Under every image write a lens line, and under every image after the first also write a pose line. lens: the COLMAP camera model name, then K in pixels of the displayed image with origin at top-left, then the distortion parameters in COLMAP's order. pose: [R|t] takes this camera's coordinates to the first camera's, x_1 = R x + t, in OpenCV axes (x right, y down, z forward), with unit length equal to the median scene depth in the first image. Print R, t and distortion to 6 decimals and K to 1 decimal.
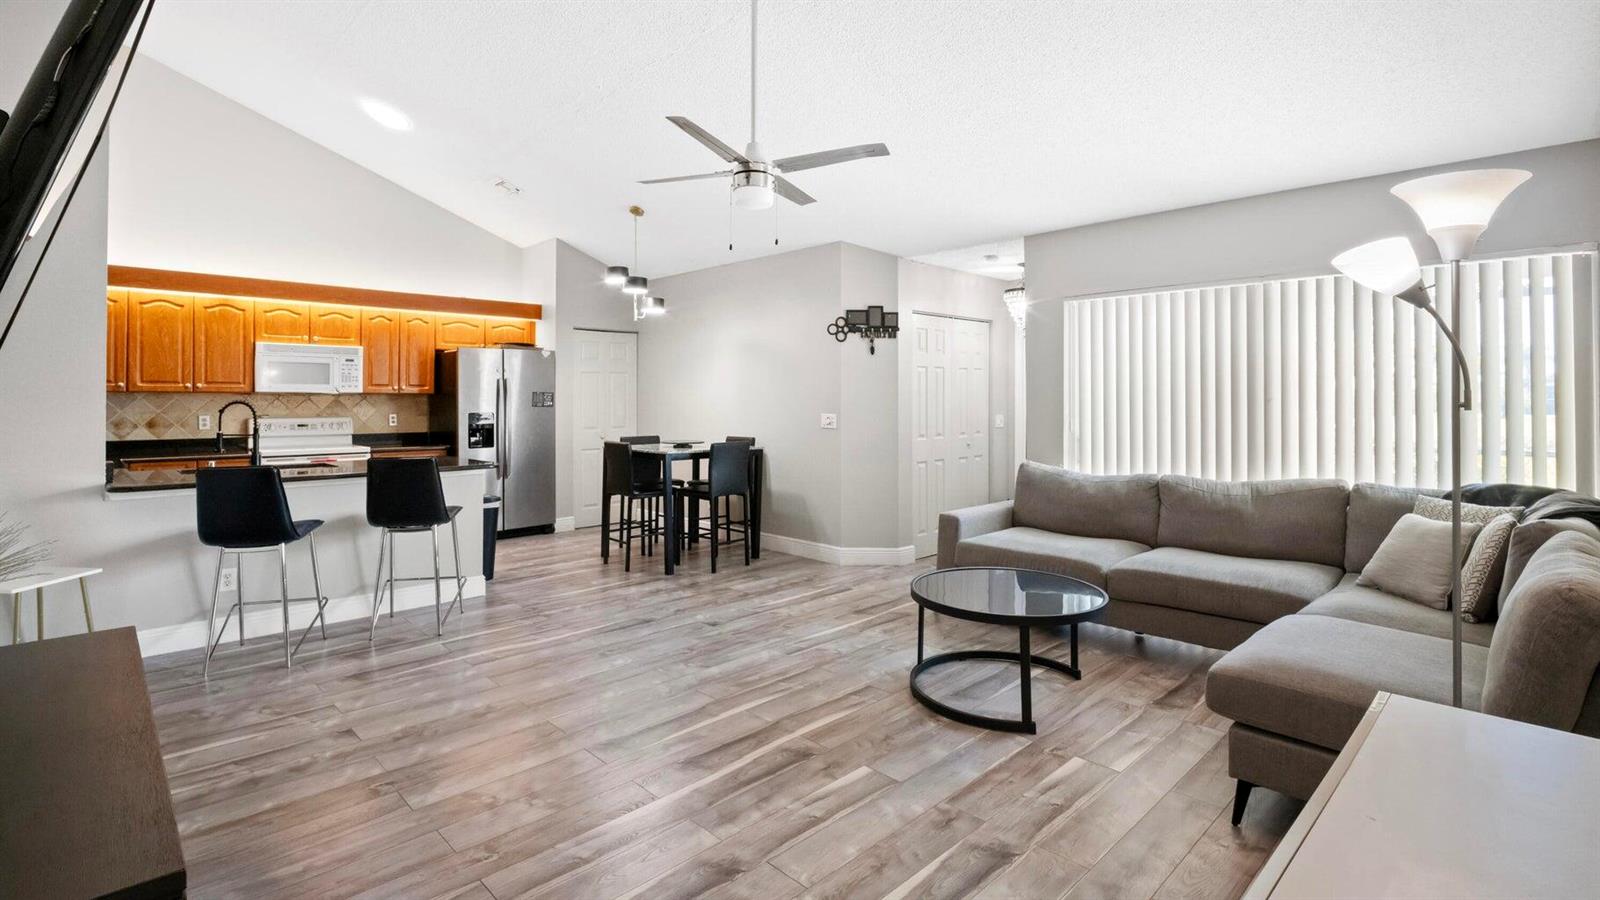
lens RADIAL K [[734.6, 0, 804.0], [0, 734.6, 446.2], [0, 0, 1]] dist [-0.001598, -0.000087]
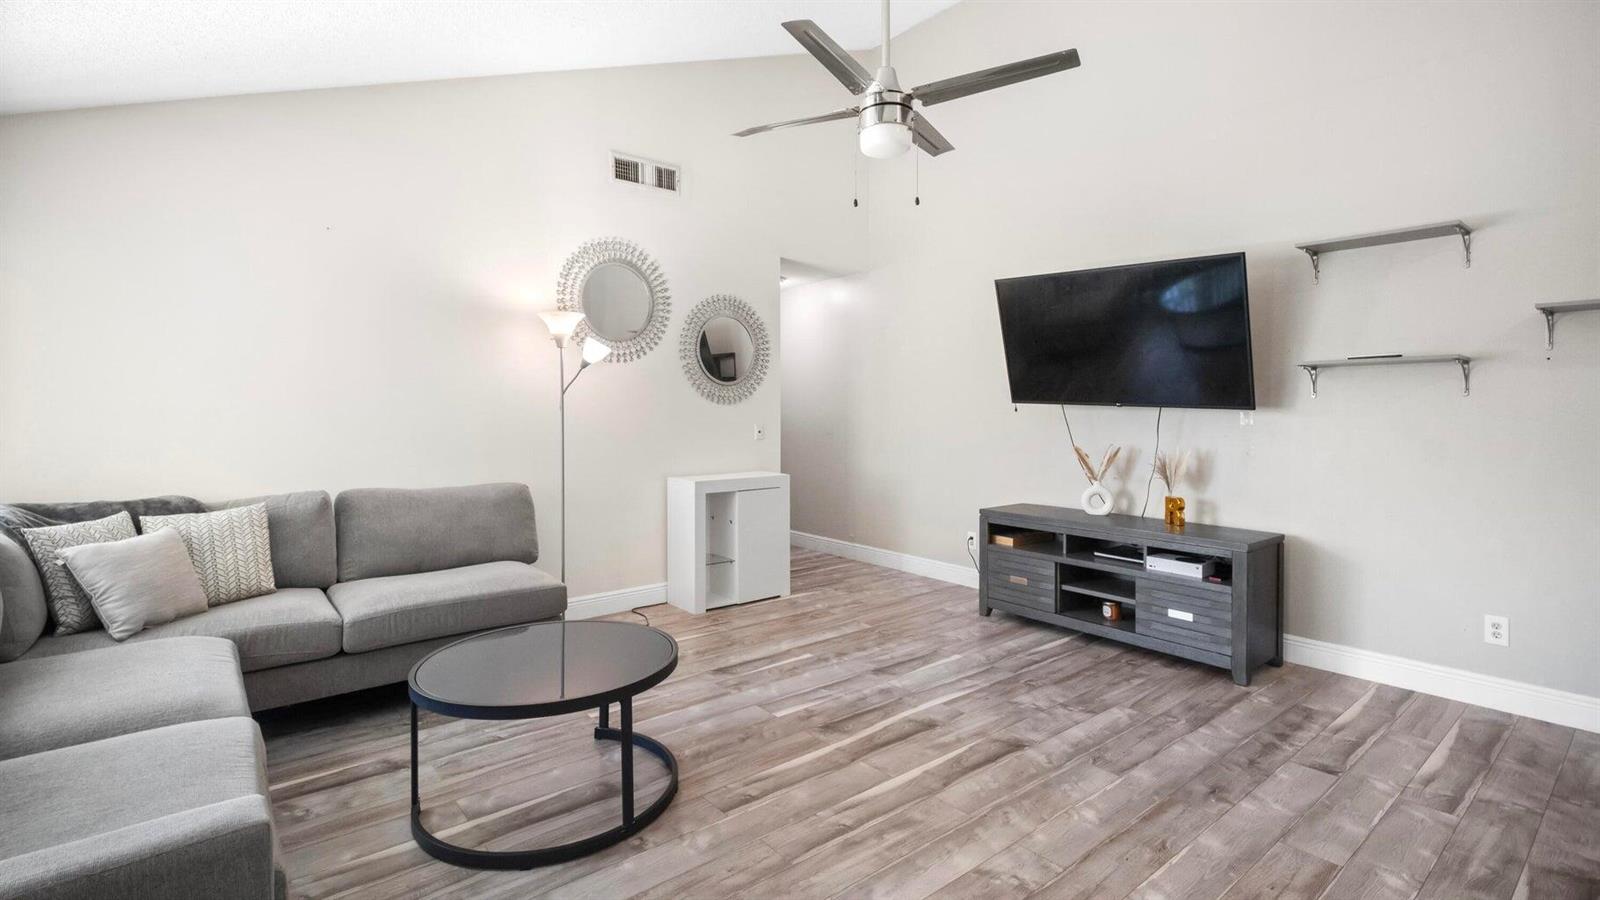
lens RADIAL K [[734.6, 0, 804.0], [0, 734.6, 446.2], [0, 0, 1]] dist [-0.001598, -0.000087]
pose [[-0.995881, -0.003945, 0.090581, -0.060493], [0.006582, 0.993272, 0.115621, -0.124071], [-0.090428, 0.115741, -0.989155, 1.999761]]
